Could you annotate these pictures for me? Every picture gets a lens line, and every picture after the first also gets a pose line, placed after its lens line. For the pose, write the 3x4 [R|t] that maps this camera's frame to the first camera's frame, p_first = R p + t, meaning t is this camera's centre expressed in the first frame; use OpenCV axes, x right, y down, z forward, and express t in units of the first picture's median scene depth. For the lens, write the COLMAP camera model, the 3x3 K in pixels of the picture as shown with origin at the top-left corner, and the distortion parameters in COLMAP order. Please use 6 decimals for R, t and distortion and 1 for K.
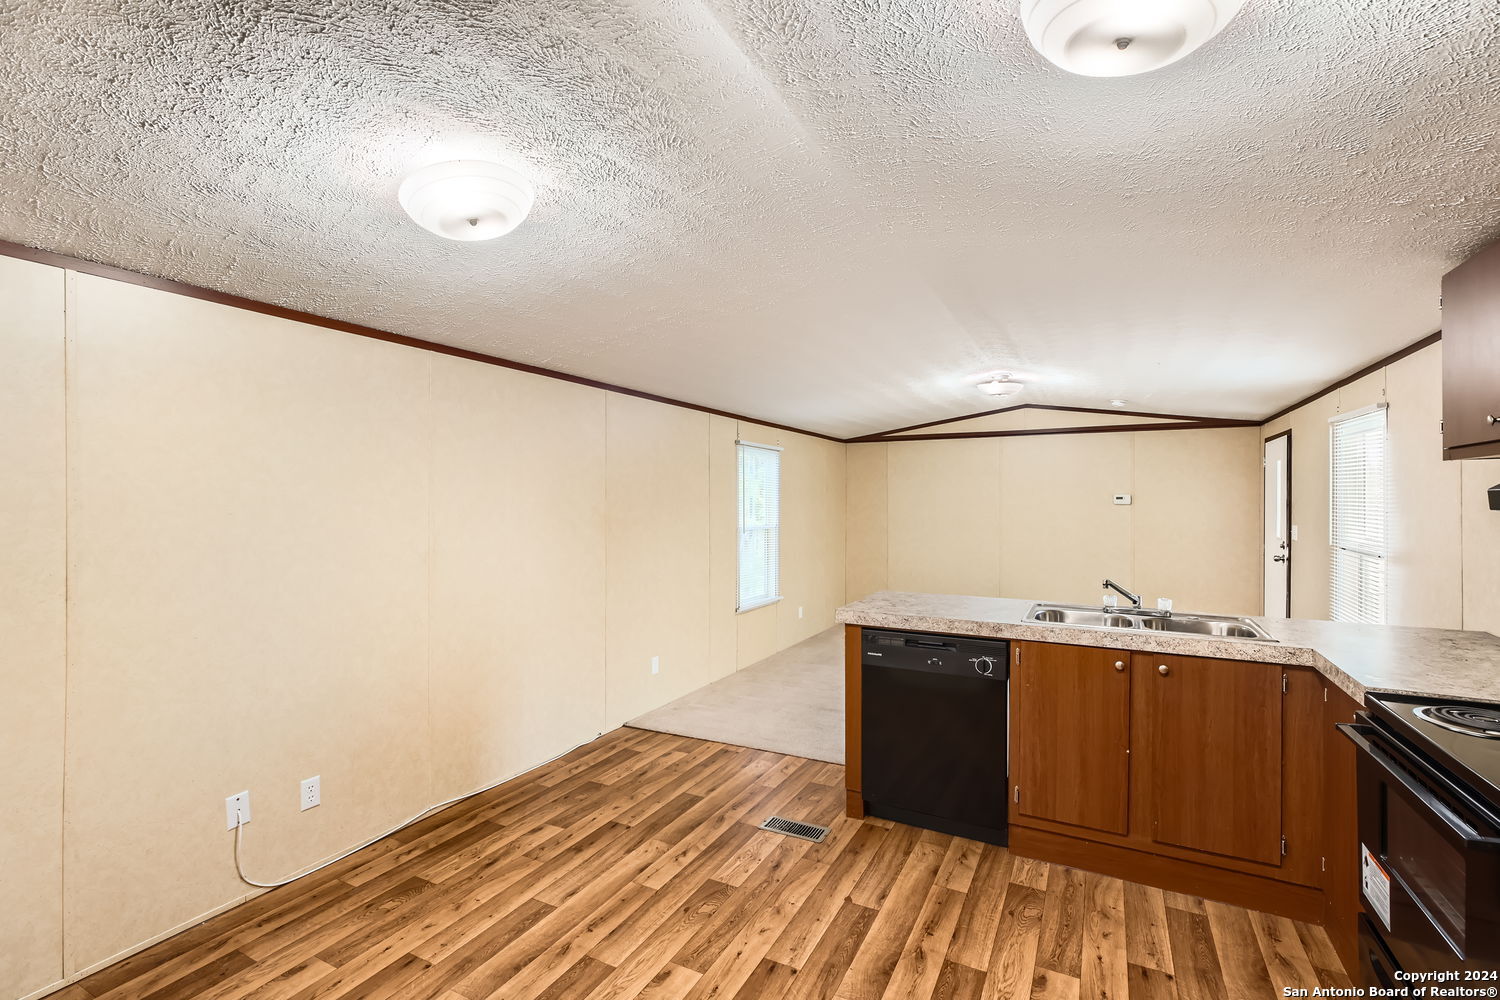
lens RADIAL K [[697.7, 0, 750.0], [0, 697.7, 500.0], [0, 0, 1]] dist [0.001561, 0.000747]
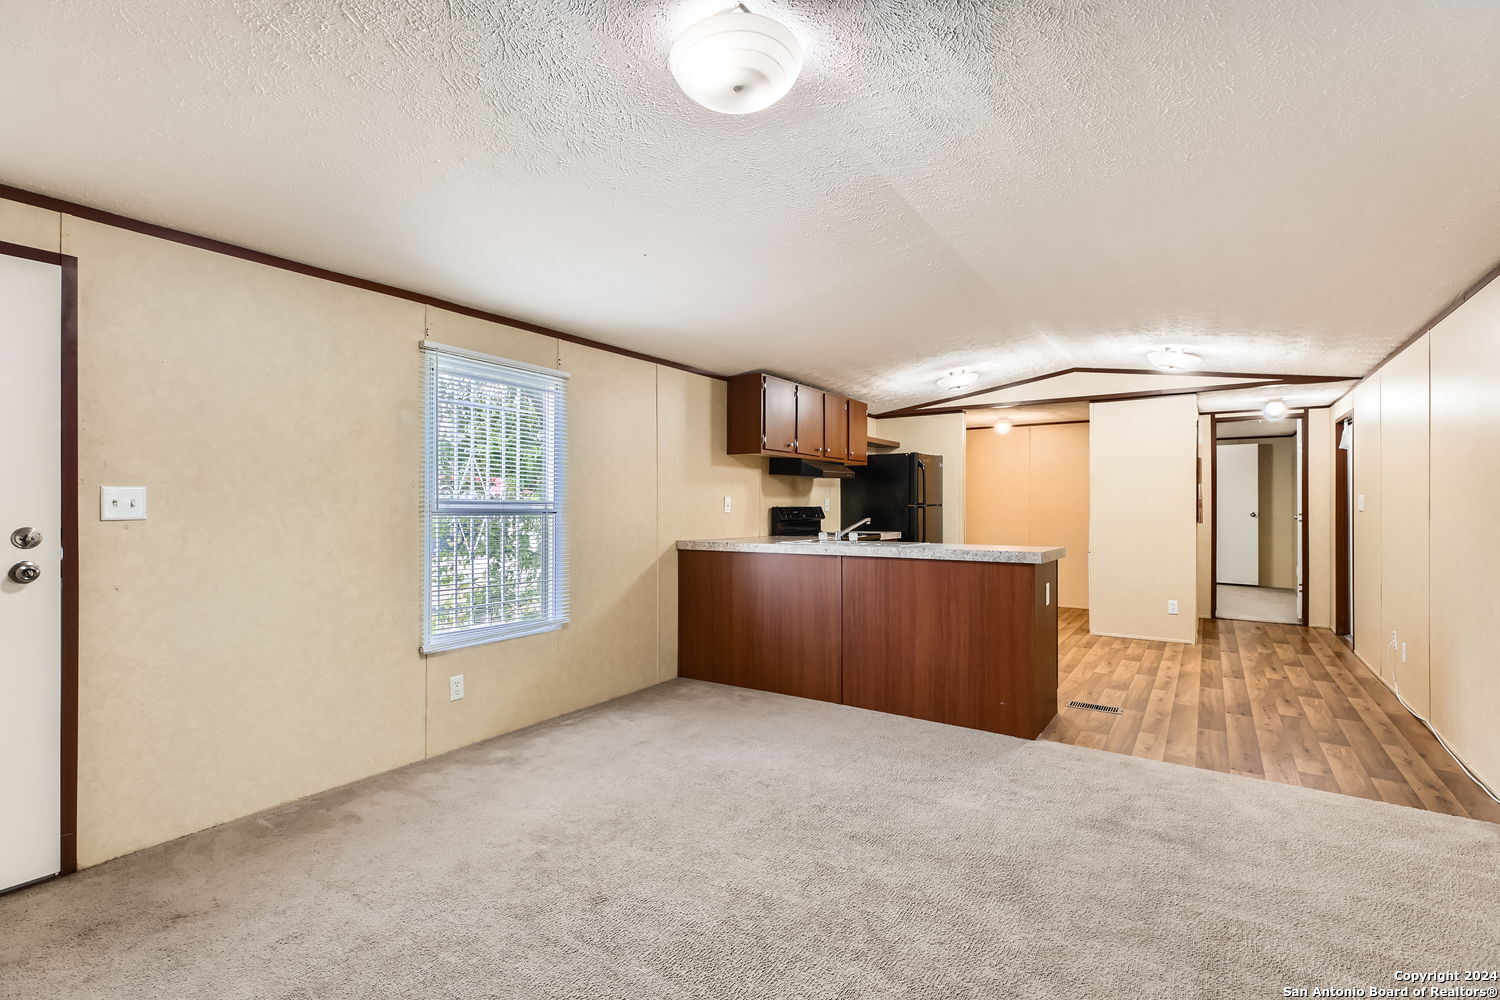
lens RADIAL K [[697.7, 0, 750.0], [0, 697.7, 500.0], [0, 0, 1]] dist [0.001561, 0.000747]
pose [[-0.994491, -0.001177, 0.104815, 0.463939], [-0.001475, 0.999995, -0.002769, 0.061413], [-0.104812, -0.002909, -0.994488, 1.919618]]
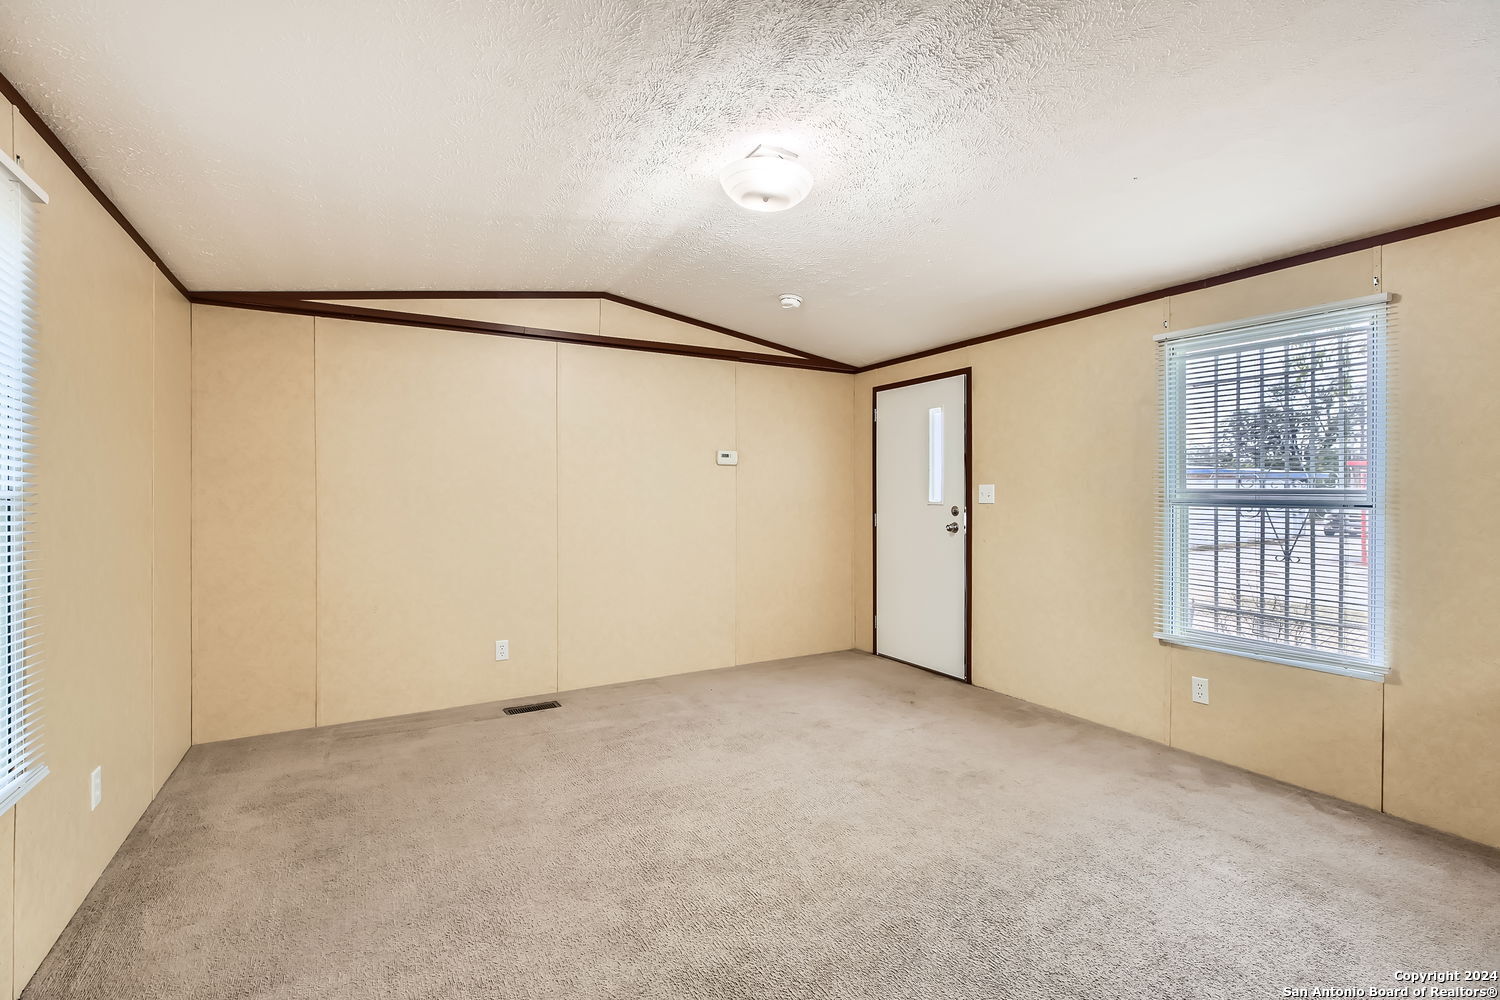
lens RADIAL K [[697.7, 0, 750.0], [0, 697.7, 500.0], [0, 0, 1]] dist [0.001561, 0.000747]
pose [[0.546061, -0.008238, 0.837705, -0.051863], [0.004394, 0.999966, 0.006969, 0.063533], [-0.837734, -0.000125, 0.546079, 1.082962]]
